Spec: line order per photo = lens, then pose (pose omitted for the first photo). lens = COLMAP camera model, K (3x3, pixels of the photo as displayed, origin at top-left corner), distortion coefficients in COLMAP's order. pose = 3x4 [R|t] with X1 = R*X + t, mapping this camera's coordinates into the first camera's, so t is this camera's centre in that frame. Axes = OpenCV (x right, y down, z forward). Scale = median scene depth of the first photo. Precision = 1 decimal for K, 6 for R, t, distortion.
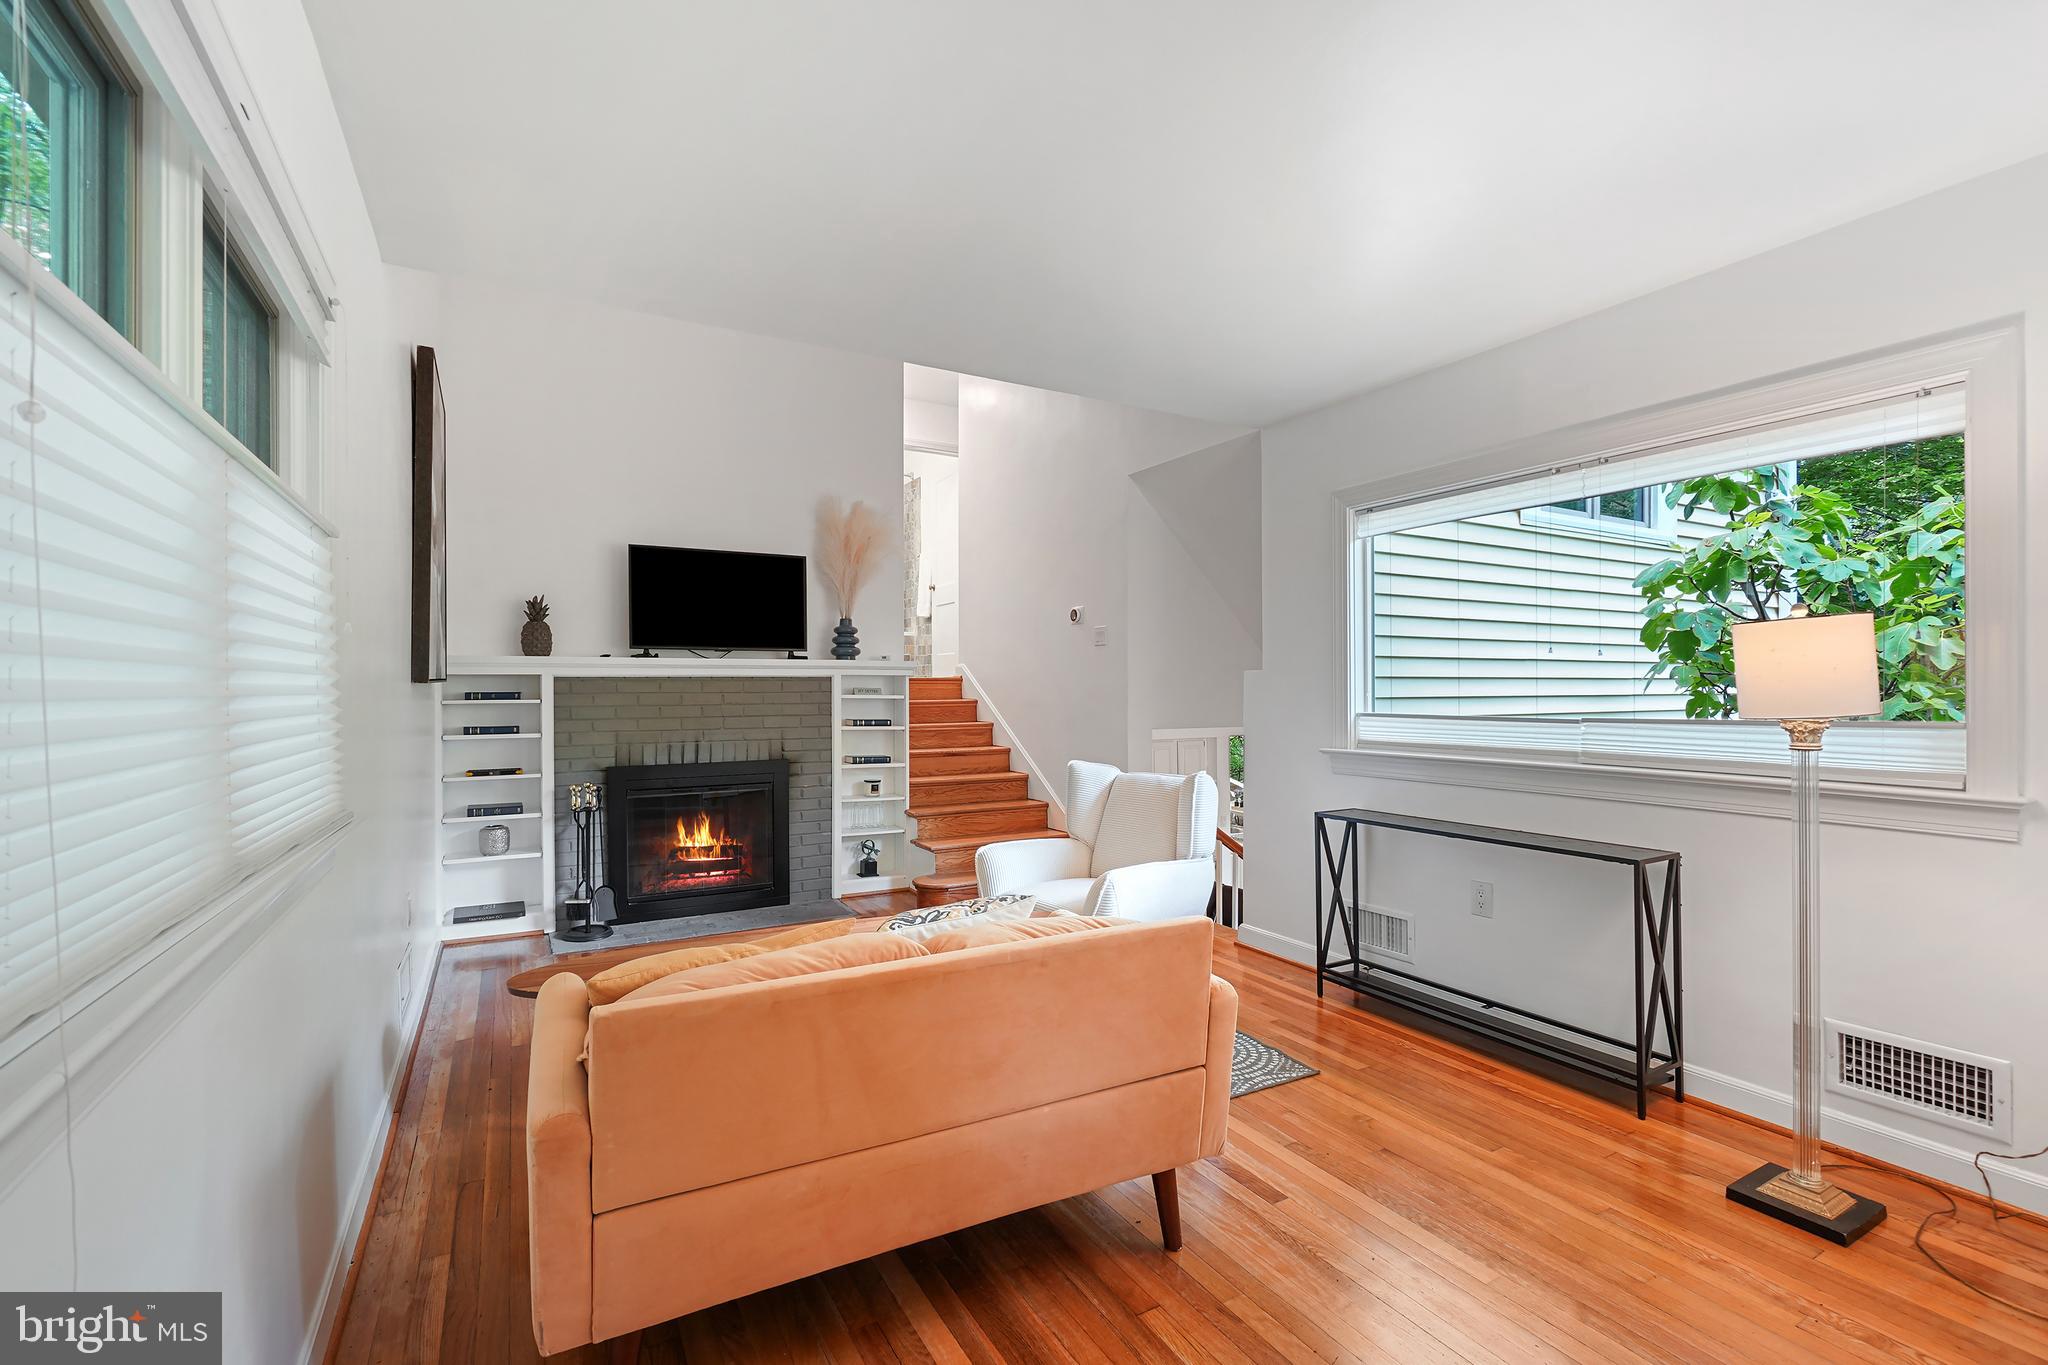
lens RADIAL K [[898.7, 0, 1011.1], [0, 898.7, 688.7], [0, 0, 1]] dist [-0.005405, -0.000385]
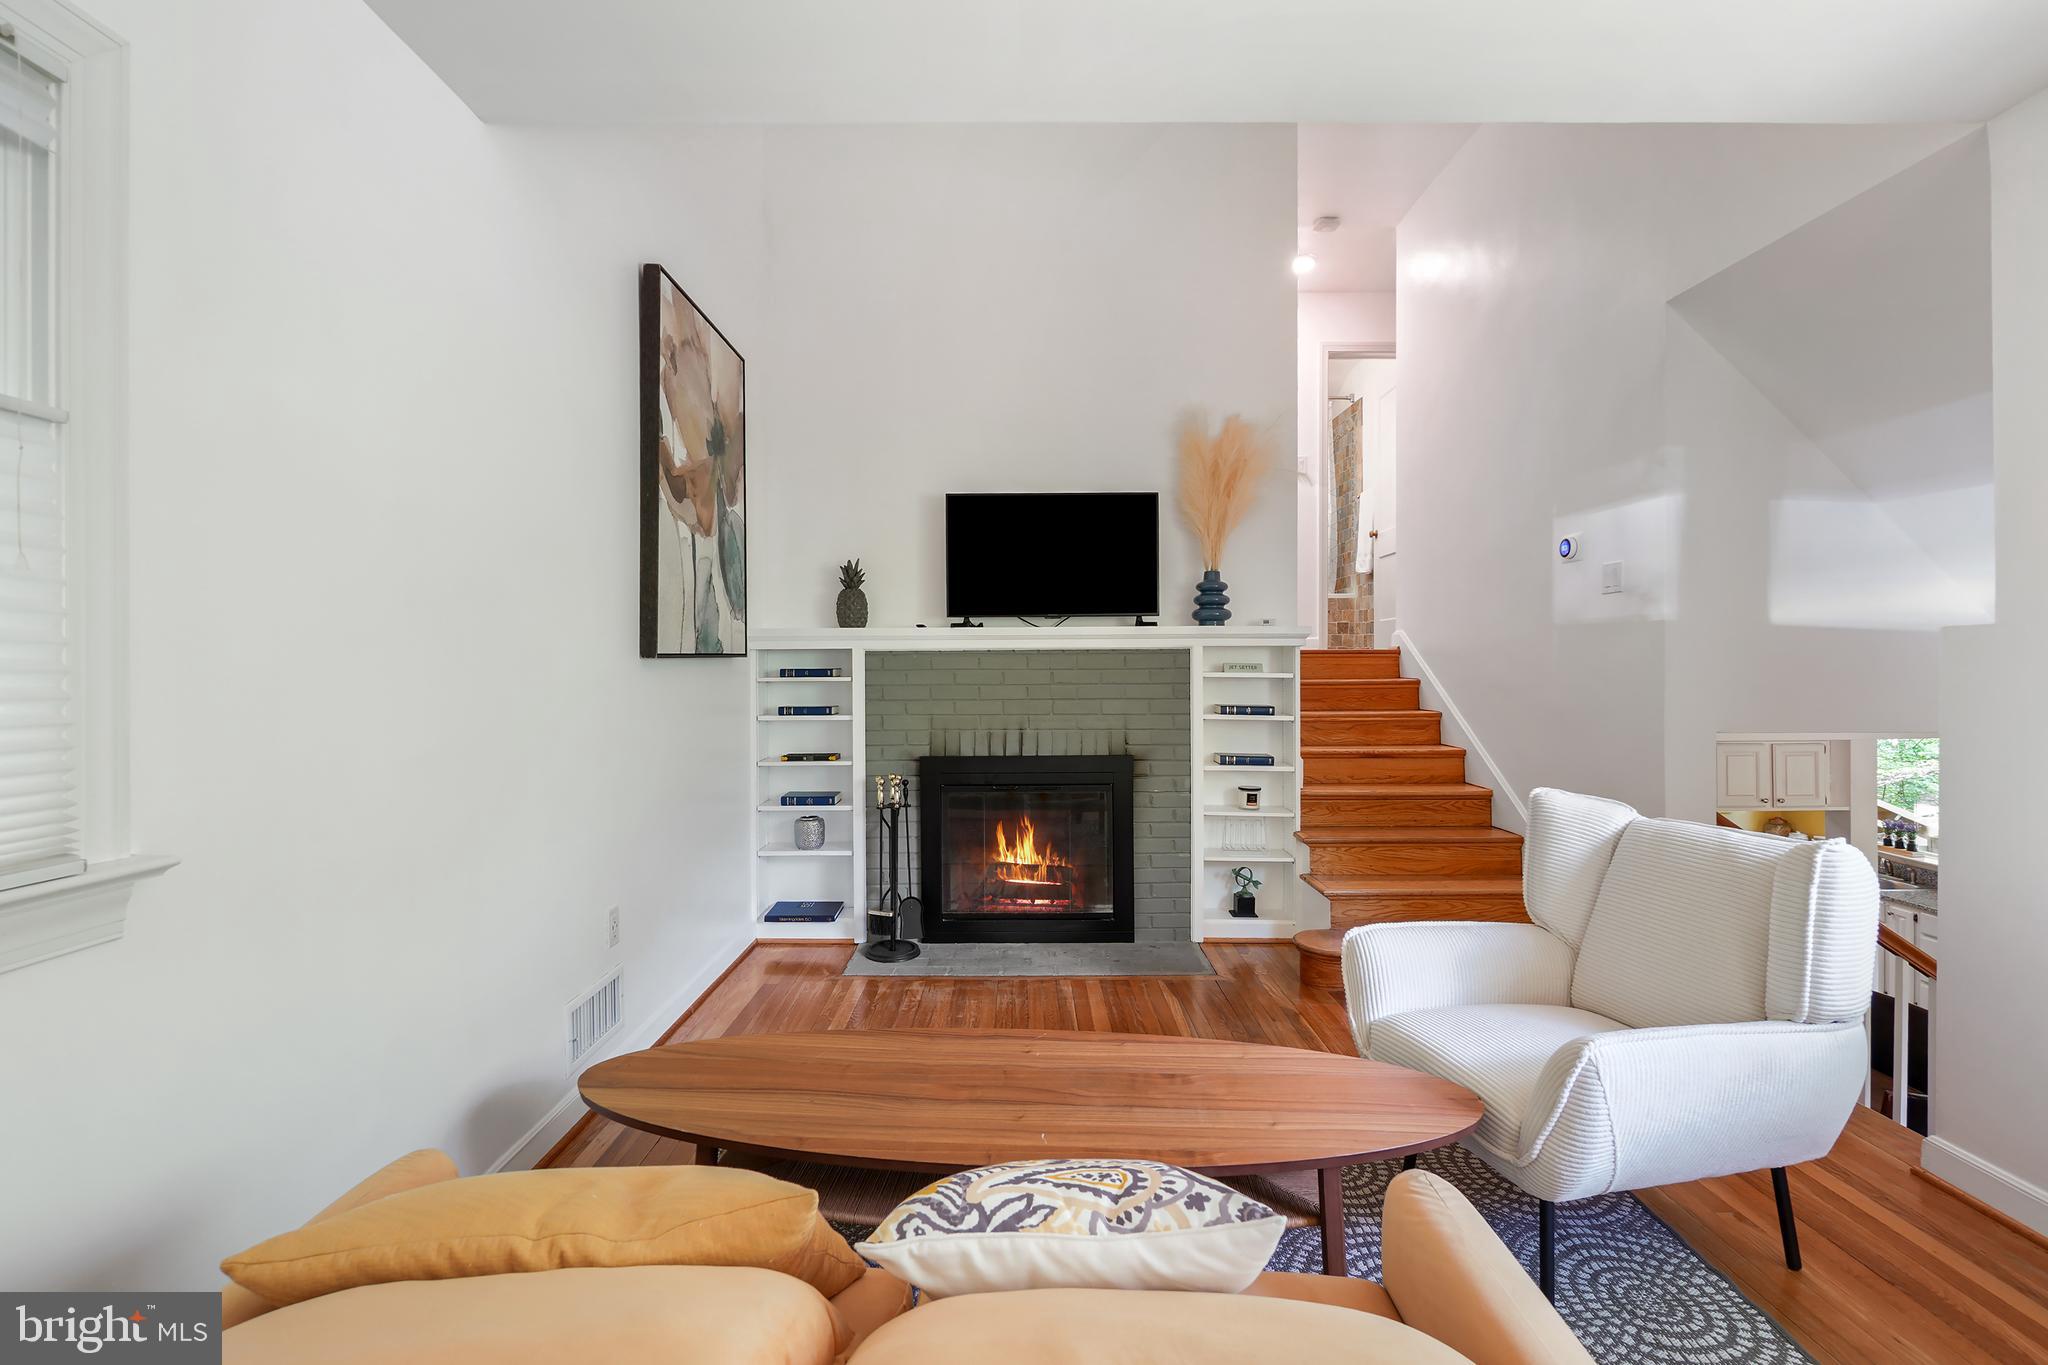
lens RADIAL K [[898.7, 0, 1032.5], [0, 898.7, 671.8], [0, 0, 1]] dist [-0.005405, -0.000385]
pose [[0.873509, 0.002376, -0.486802, 0.054799], [0.001411, 0.999972, 0.007412, 0.000493], [0.486805, -0.007162, 0.873481, 0.291023]]
